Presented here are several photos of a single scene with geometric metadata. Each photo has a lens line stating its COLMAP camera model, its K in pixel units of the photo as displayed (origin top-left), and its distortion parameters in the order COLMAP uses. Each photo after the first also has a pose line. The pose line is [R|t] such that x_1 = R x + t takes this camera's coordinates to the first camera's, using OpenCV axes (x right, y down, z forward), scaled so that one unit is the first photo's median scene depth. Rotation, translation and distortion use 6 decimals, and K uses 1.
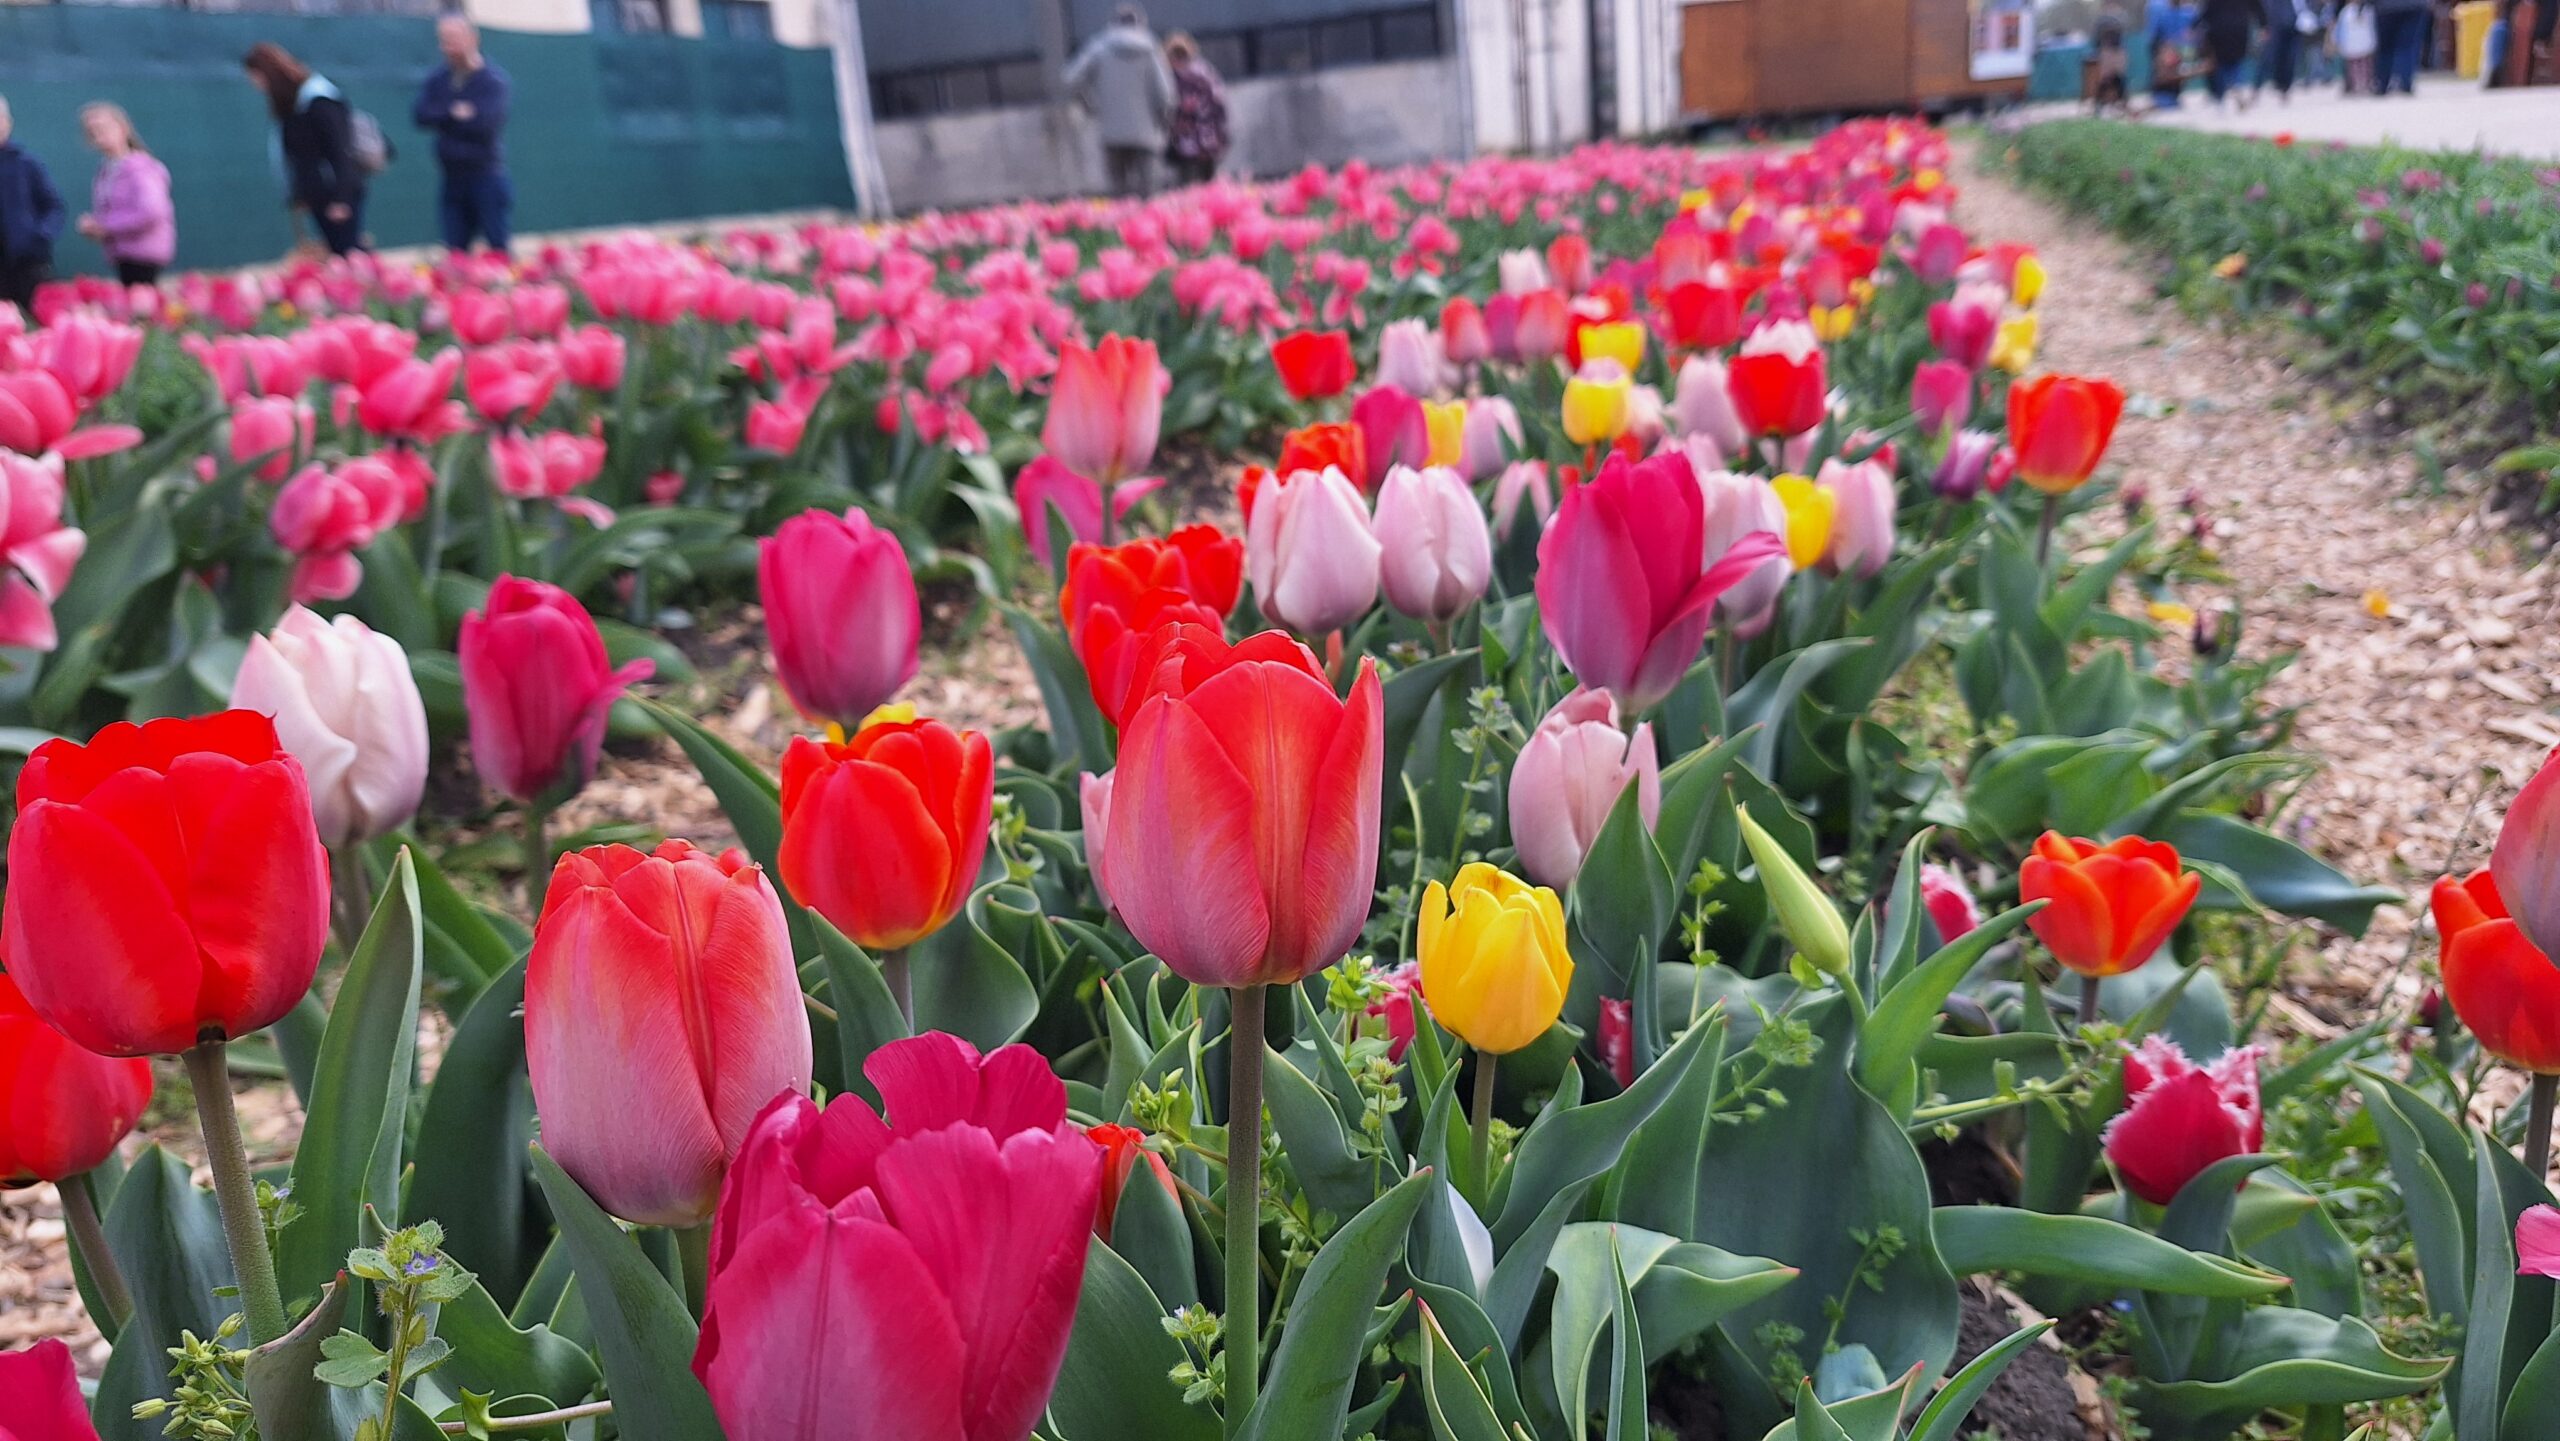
lens RADIAL K [[1973.1, 0, 1289.2], [0, 1973.1, 604.6], [0, 0, 1]] dist [0.089323, -0.174792]
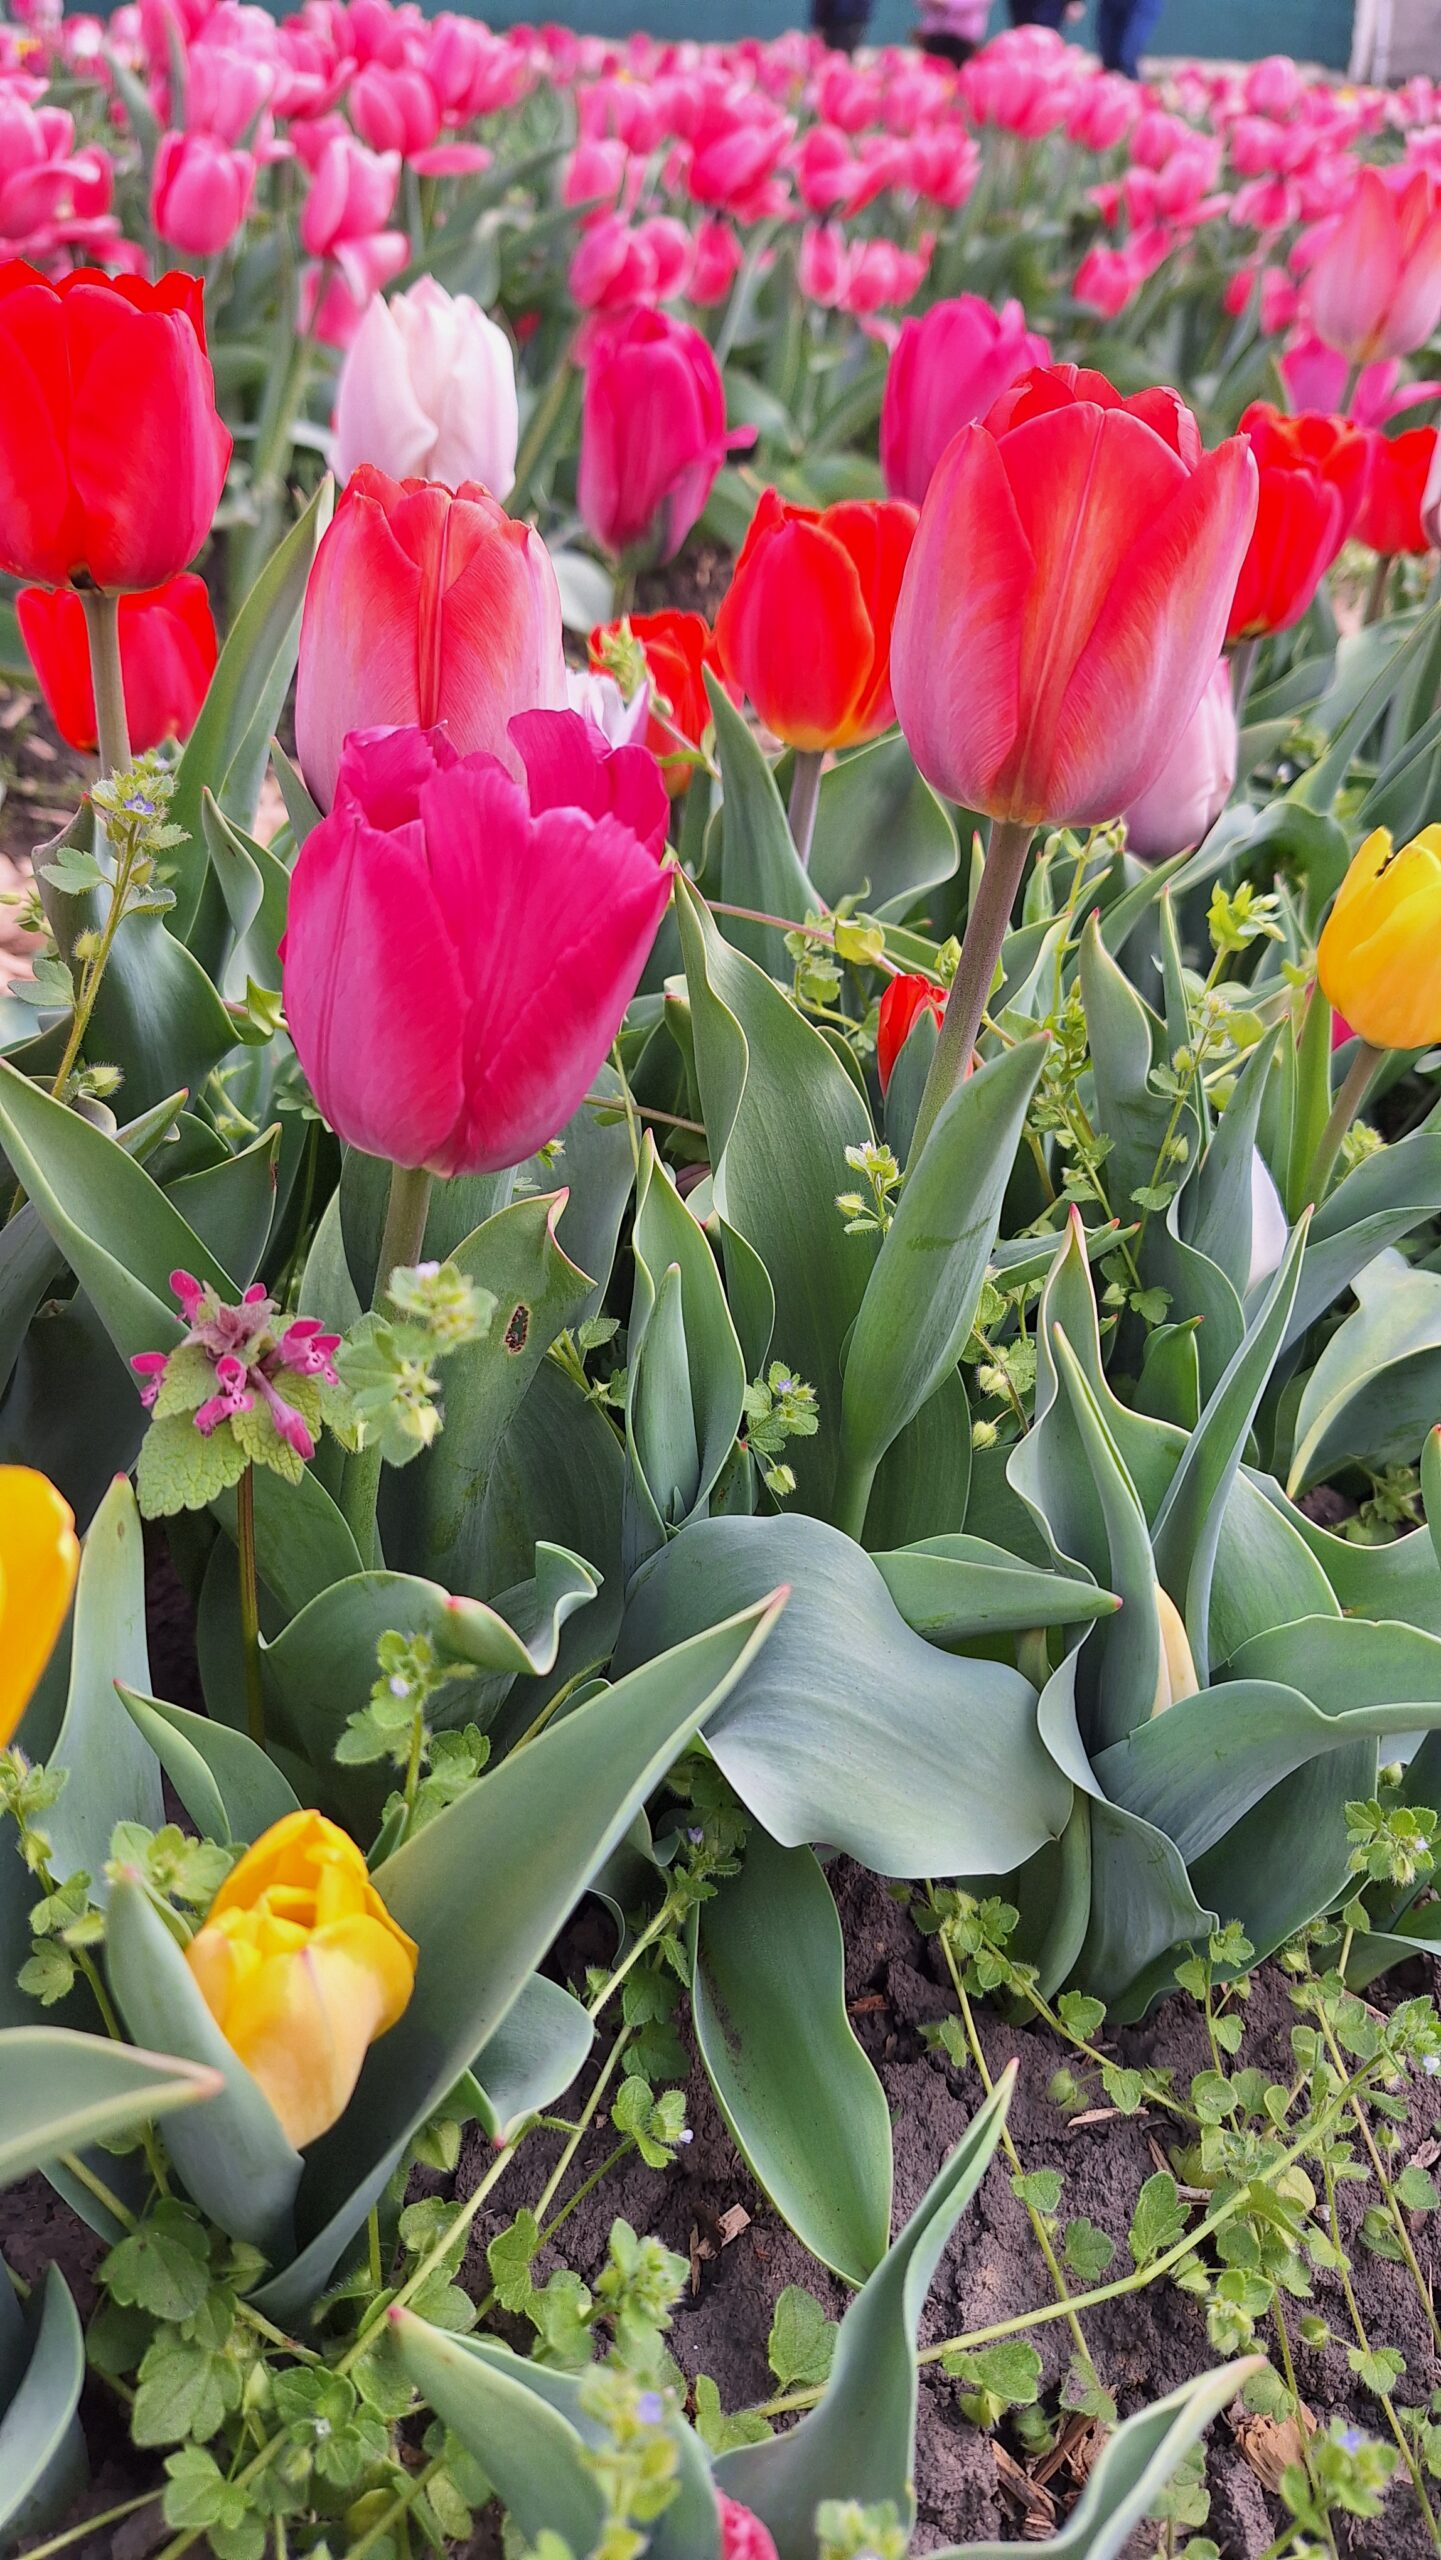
lens RADIAL K [[1973.1, 0, 720.5], [0, 1973.1, 1280.0], [0, 0, 1]] dist [0.089323, -0.174792]
pose [[0.855098, 0.359172, -0.373901, 0.112927], [-0.220037, 0.904405, 0.365561, 0.035096], [0.469458, -0.230319, 0.852387, 0.061138]]
